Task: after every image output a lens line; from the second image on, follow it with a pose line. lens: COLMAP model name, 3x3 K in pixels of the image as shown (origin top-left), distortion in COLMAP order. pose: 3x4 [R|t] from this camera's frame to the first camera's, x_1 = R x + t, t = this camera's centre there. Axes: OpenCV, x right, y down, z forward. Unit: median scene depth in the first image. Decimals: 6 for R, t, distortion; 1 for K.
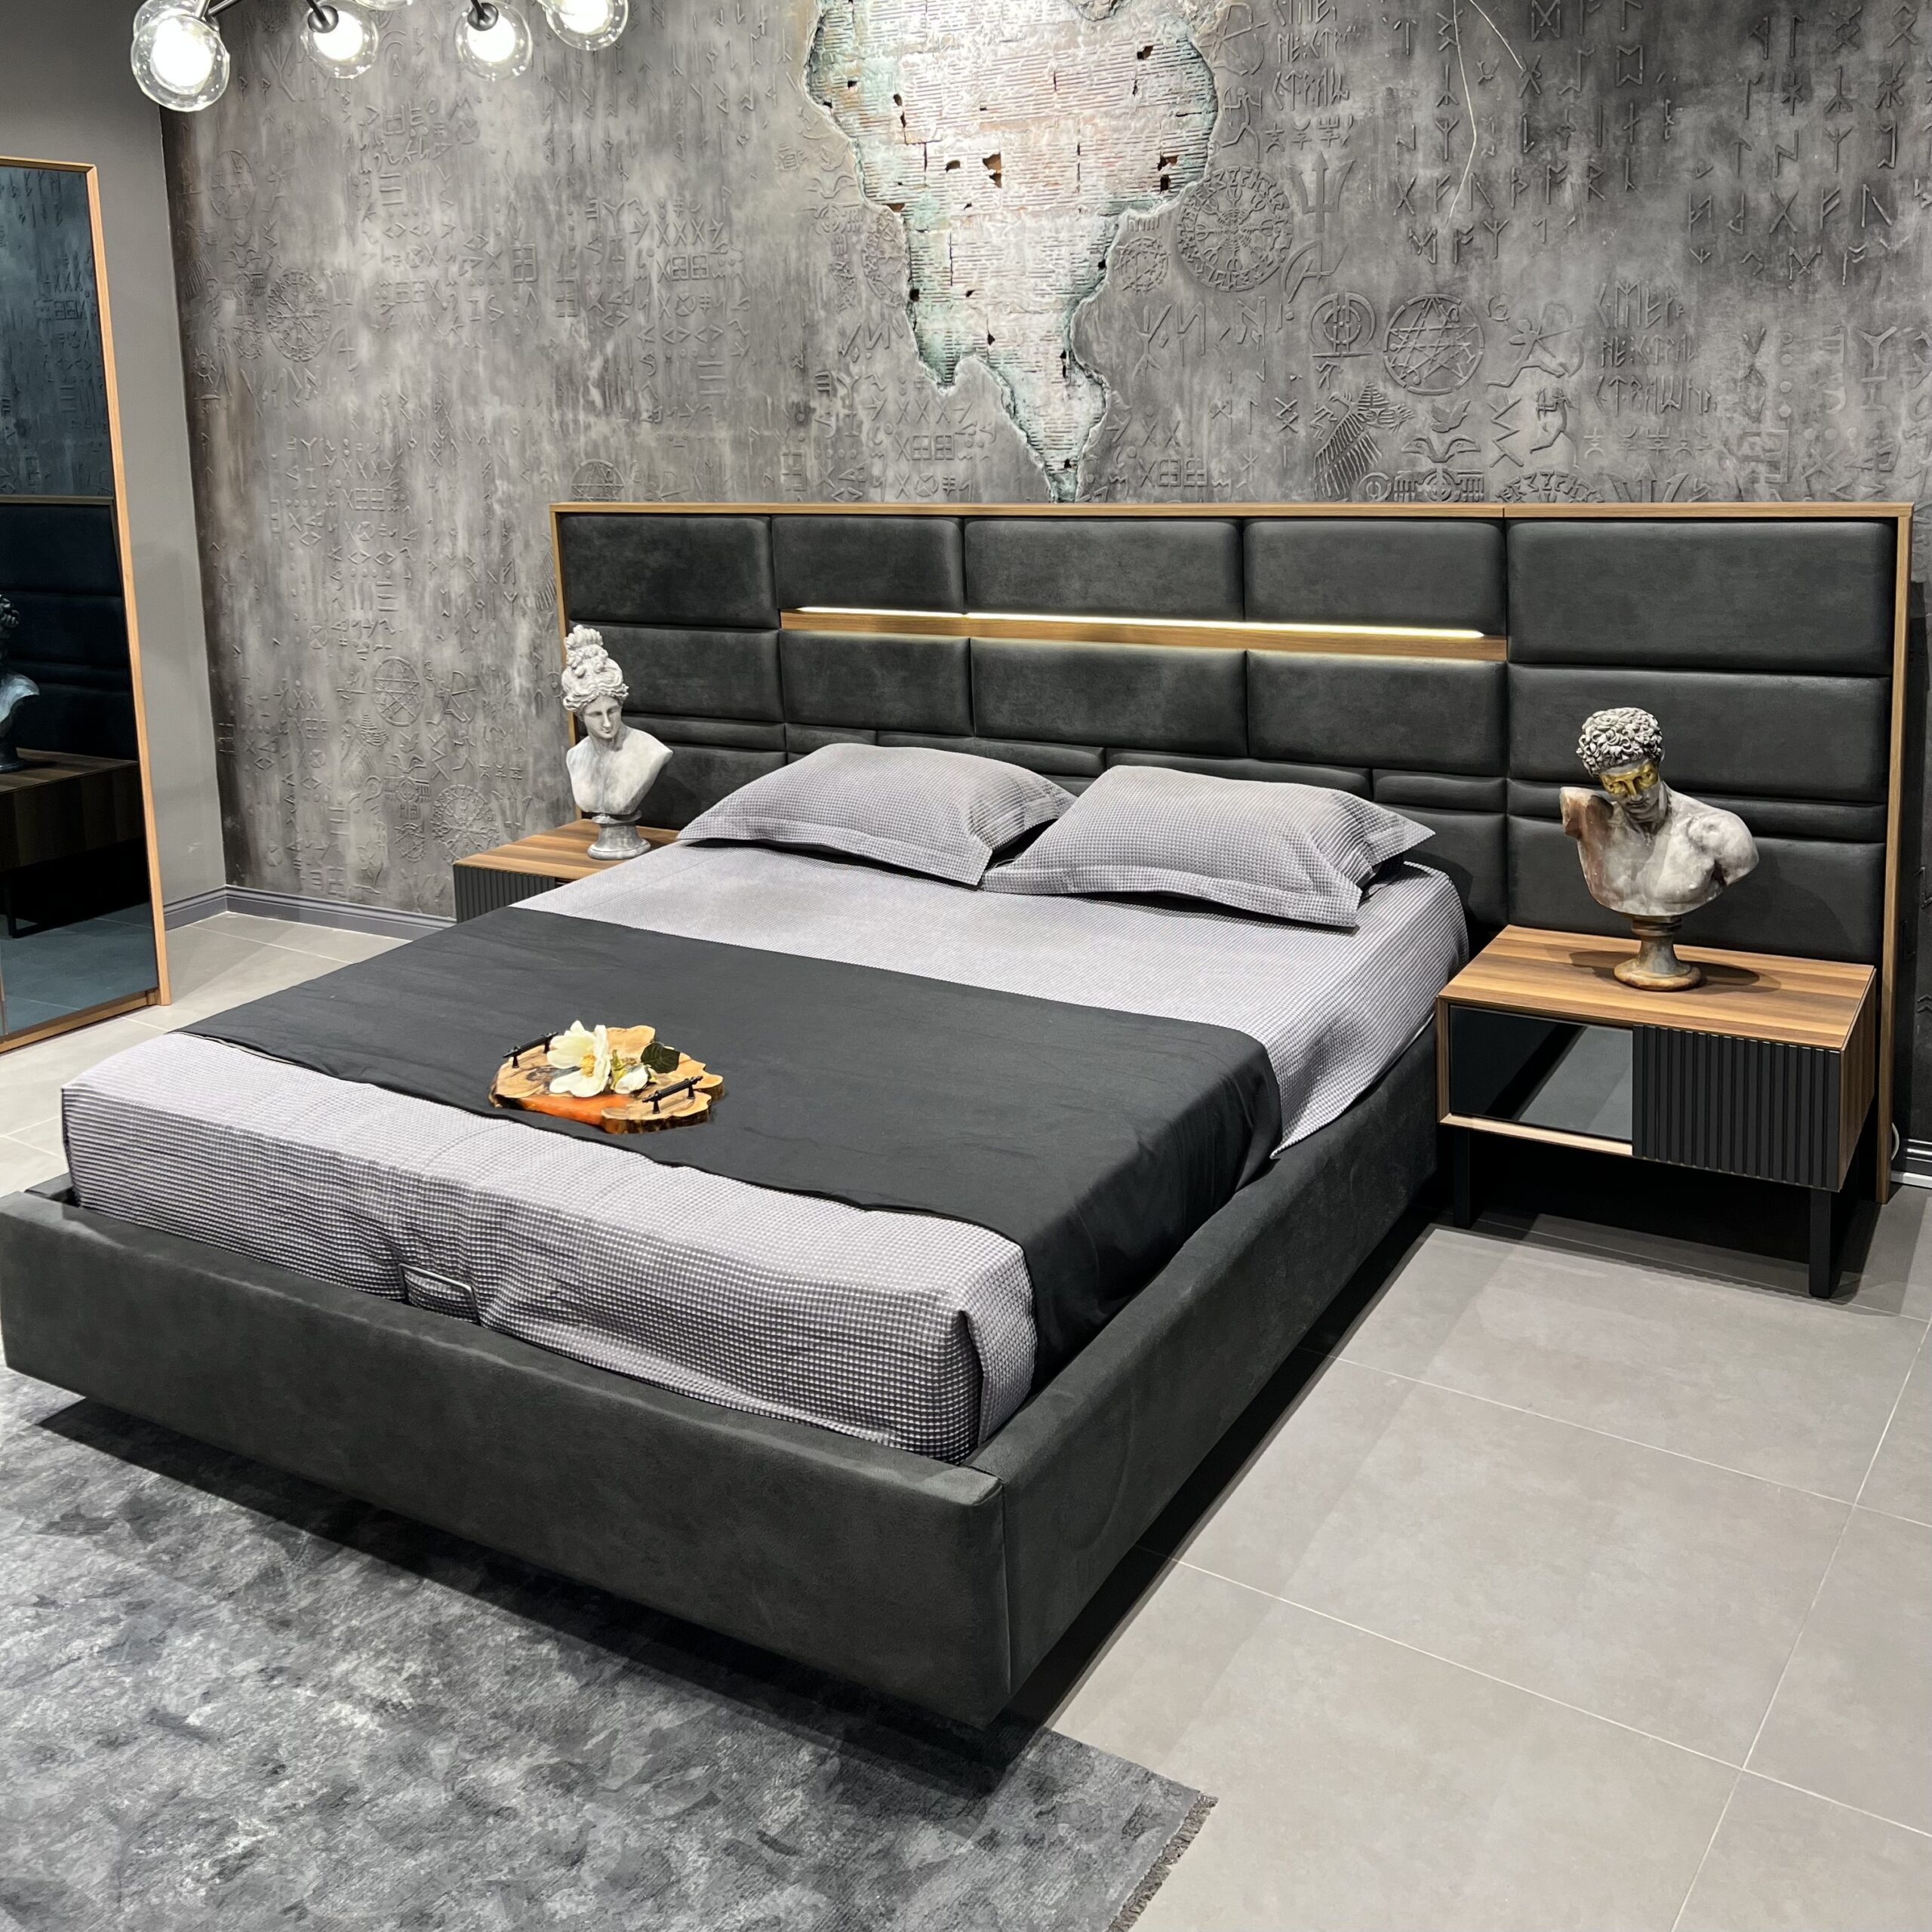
lens RADIAL K [[1933.7, 0, 972.7], [0, 1933.7, 687.5], [0, 0, 1]] dist [0.098092, -0.125080]
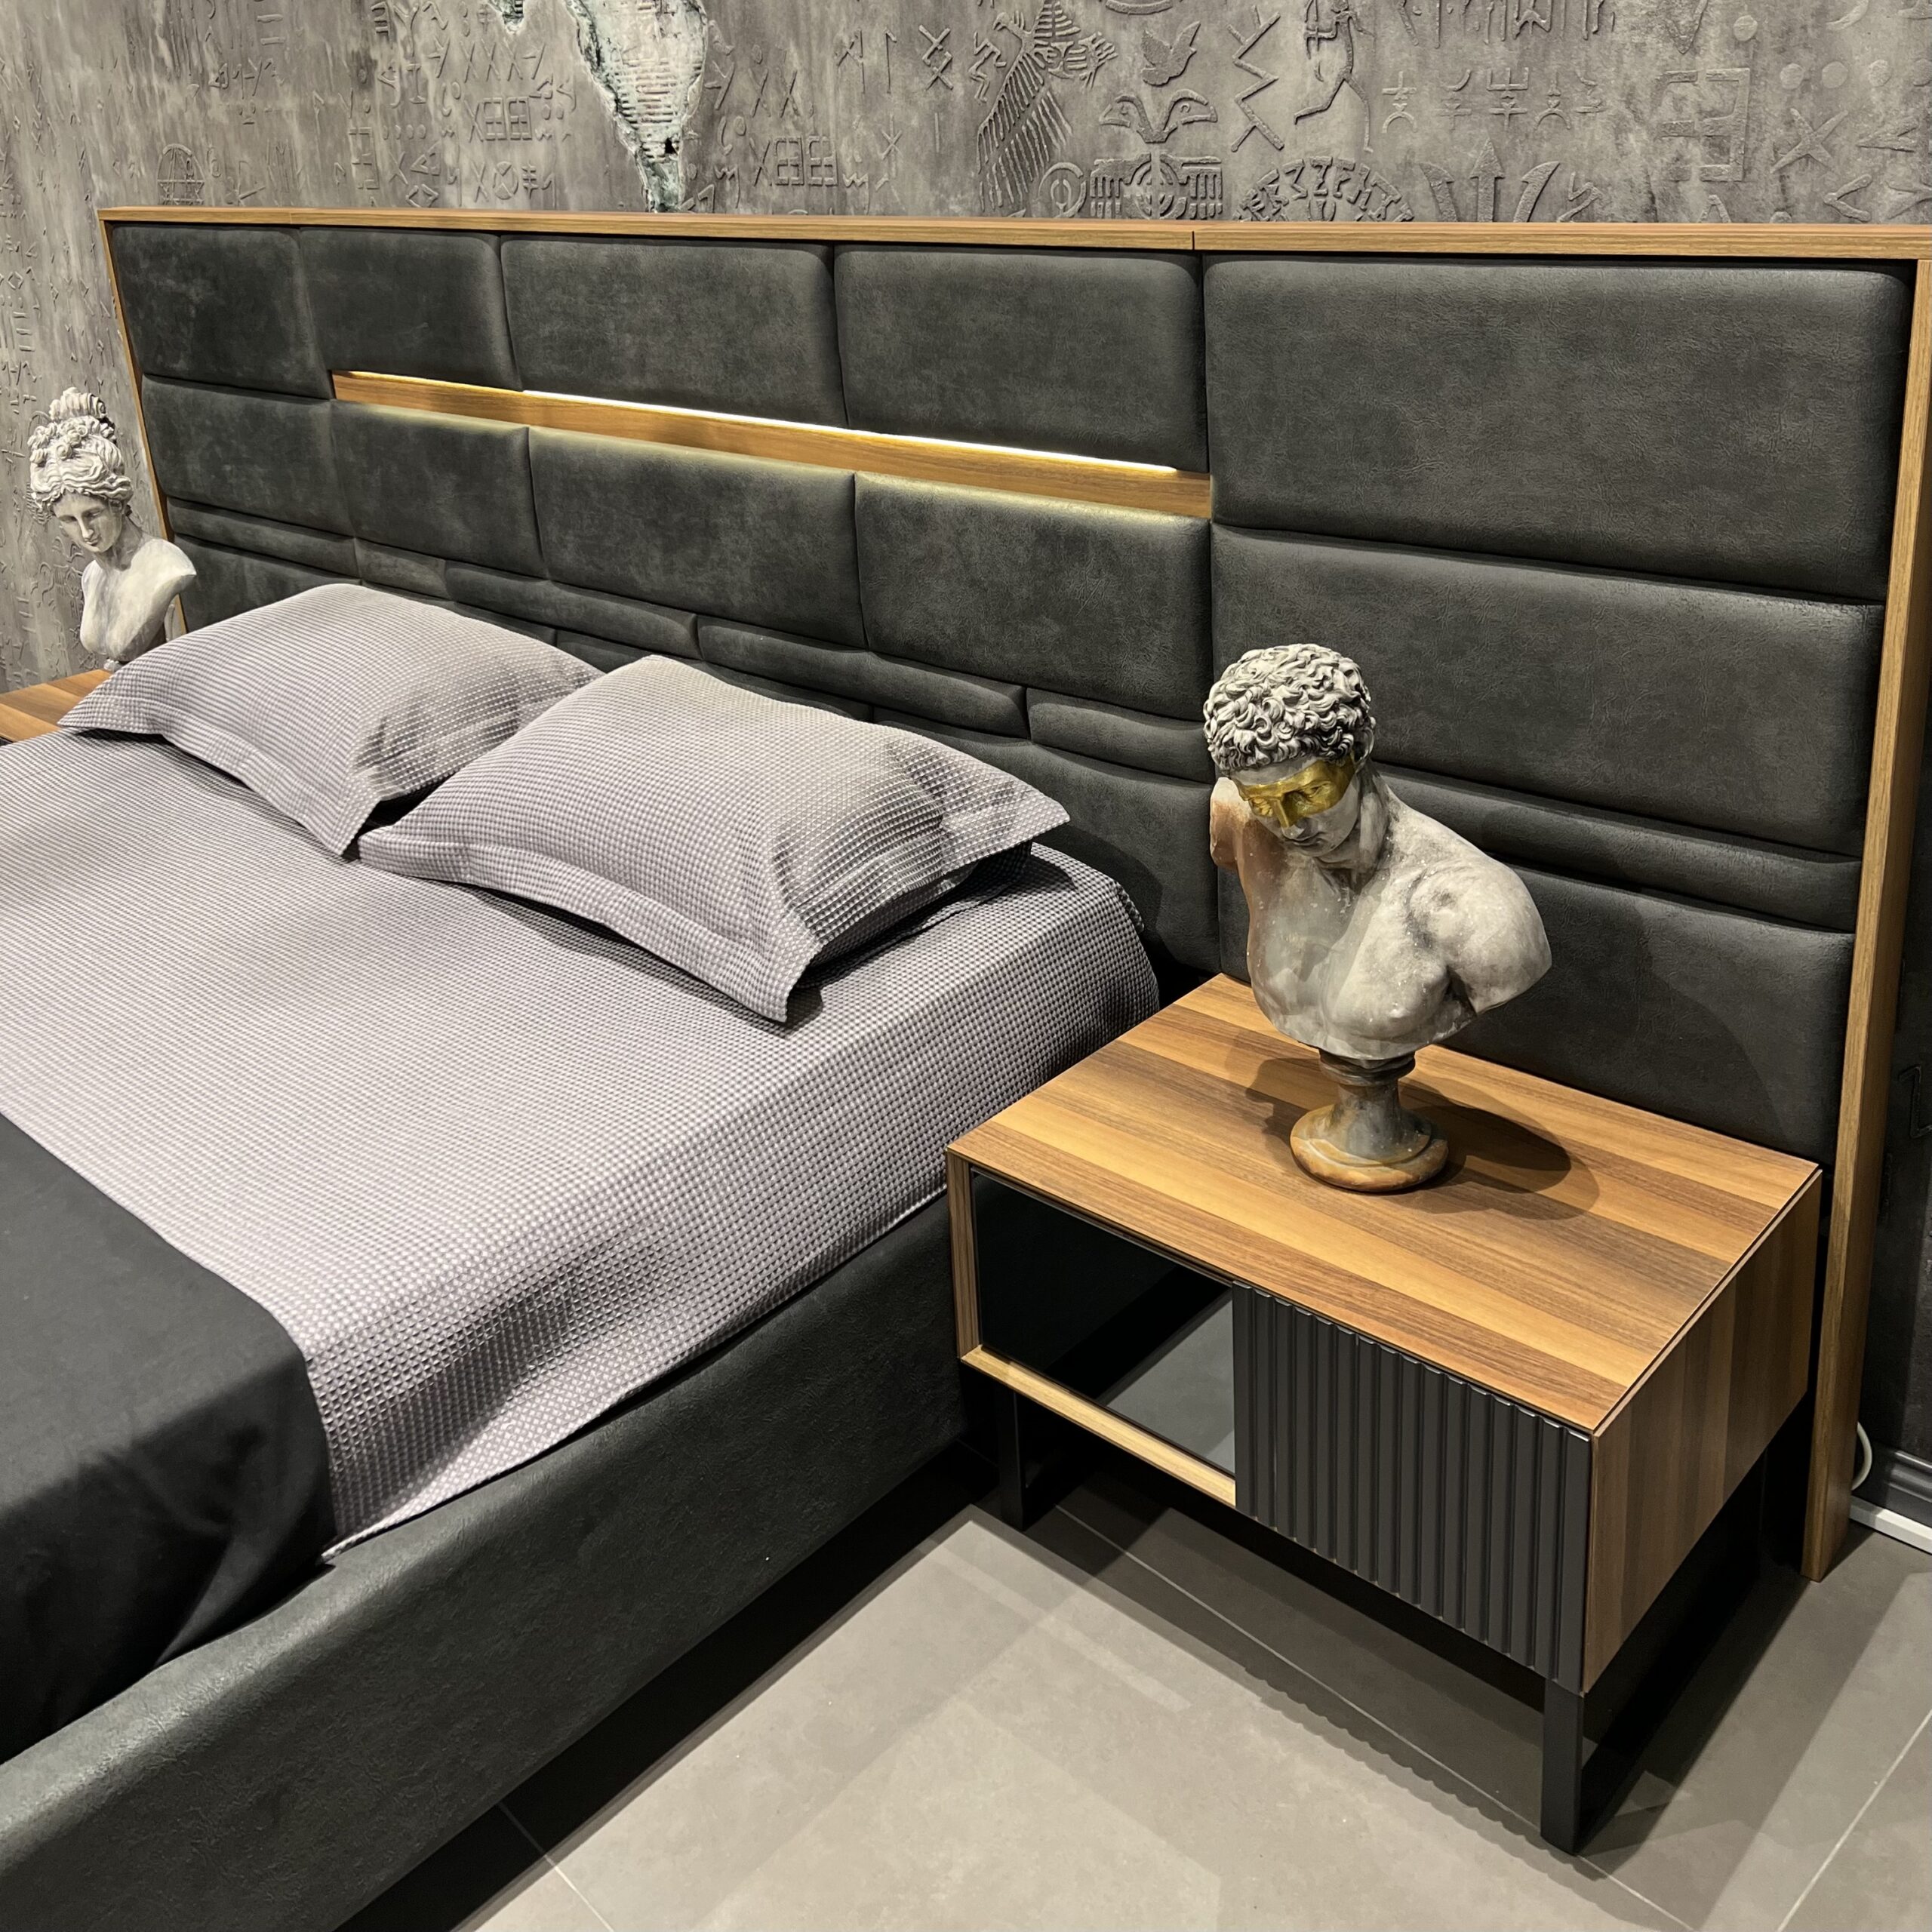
lens RADIAL K [[1933.7, 0, 972.7], [0, 1933.7, 687.5], [0, 0, 1]] dist [0.098092, -0.125080]
pose [[0.979639, 0.052634, -0.193744, 0.318804], [-0.023508, 0.988457, 0.149669, -0.047247], [0.199385, -0.142067, 0.969568, 0.457010]]
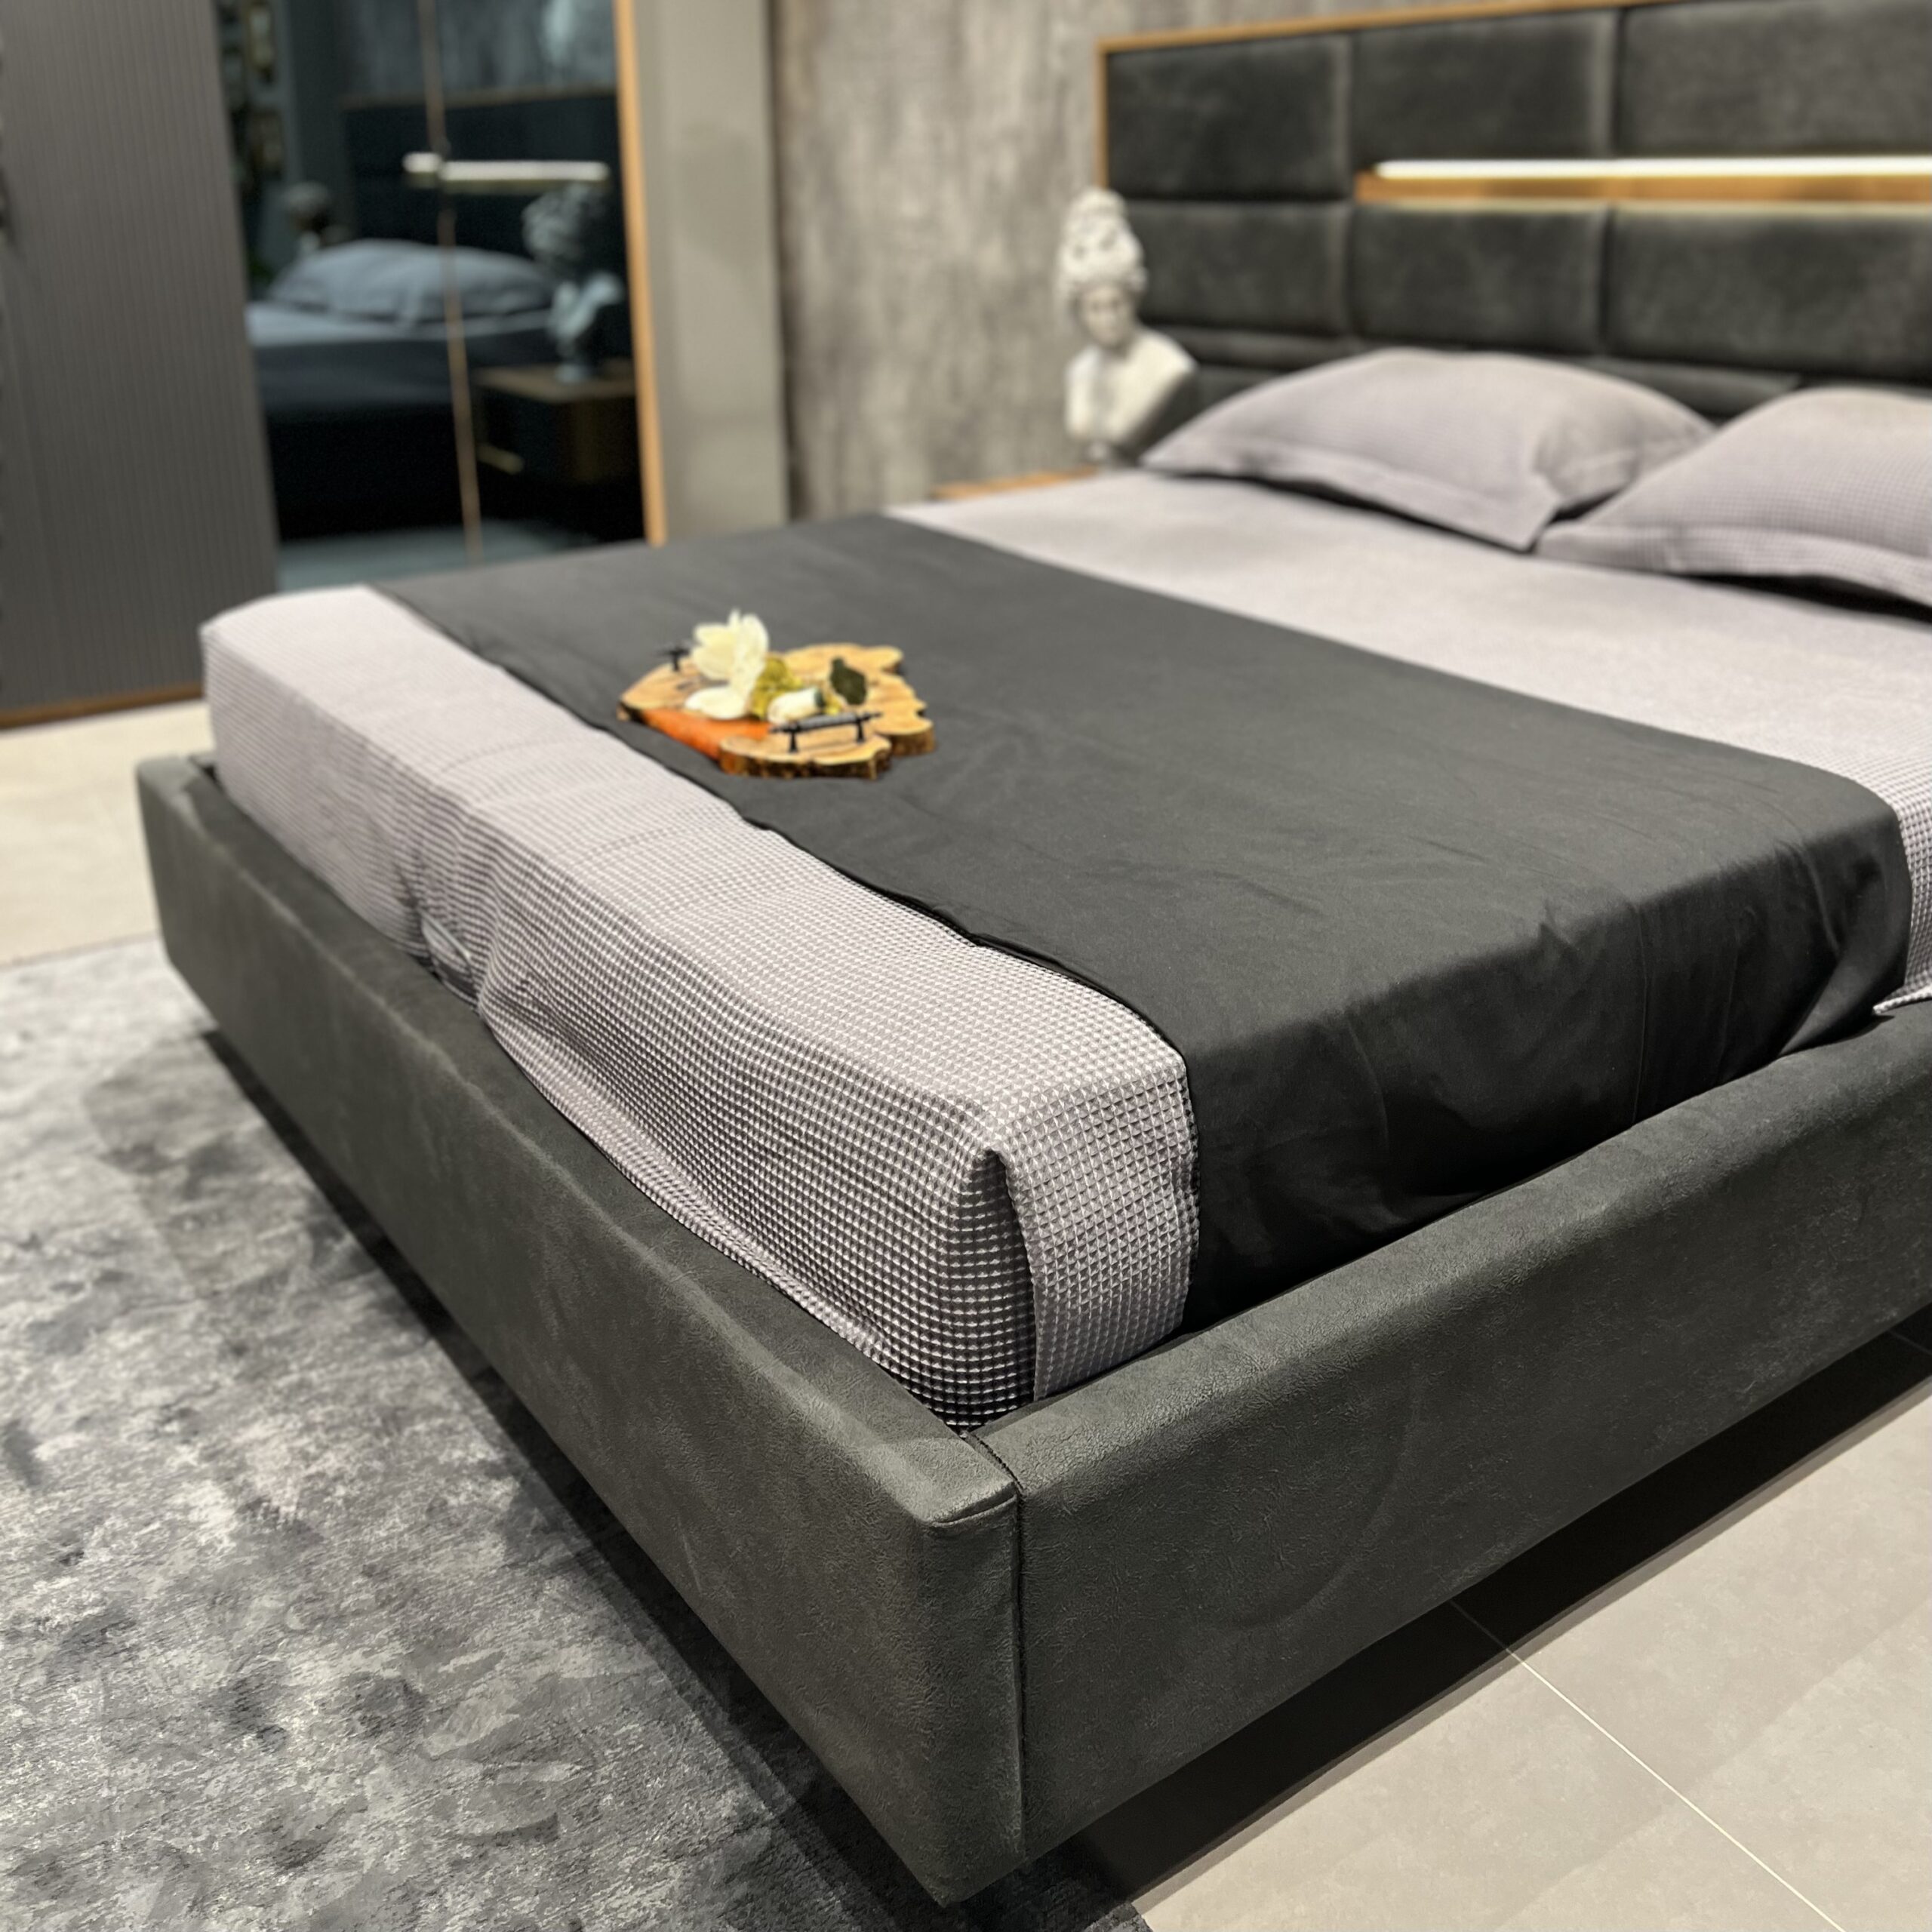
lens RADIAL K [[1945.8, 0, 960.0], [0, 1945.8, 774.3], [0, 0, 1]] dist [0.074173, -0.114920]
pose [[0.911762, 0.143445, -0.384854, 0.095704], [-0.080909, 0.981397, 0.174110, 0.079154], [0.402670, -0.127609, 0.906407, 0.319033]]
